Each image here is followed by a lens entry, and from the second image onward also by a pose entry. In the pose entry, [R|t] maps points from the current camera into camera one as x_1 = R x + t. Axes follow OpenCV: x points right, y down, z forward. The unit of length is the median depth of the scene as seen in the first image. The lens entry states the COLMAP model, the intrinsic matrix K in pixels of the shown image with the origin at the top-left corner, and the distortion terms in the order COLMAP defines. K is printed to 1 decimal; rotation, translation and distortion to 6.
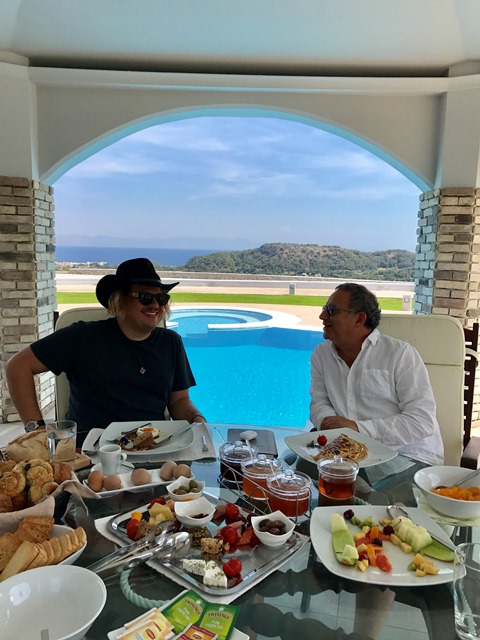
lens RADIAL K [[522.1, 0, 239.3], [0, 522.1, 318.7], [0, 0, 1]] dist [0.019760, 0.021121]
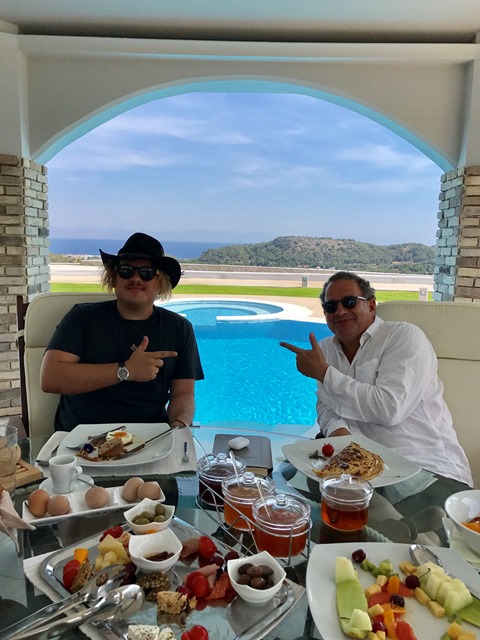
lens RADIAL K [[522.1, 0, 240.5], [0, 522.1, 320.9], [0, 0, 1]] dist [0.019760, 0.021121]
pose [[0.999711, 0.006686, -0.023074, 0.036503], [-0.006292, 0.999834, 0.017121, 0.014756], [0.023185, -0.016971, 0.999587, 0.166935]]
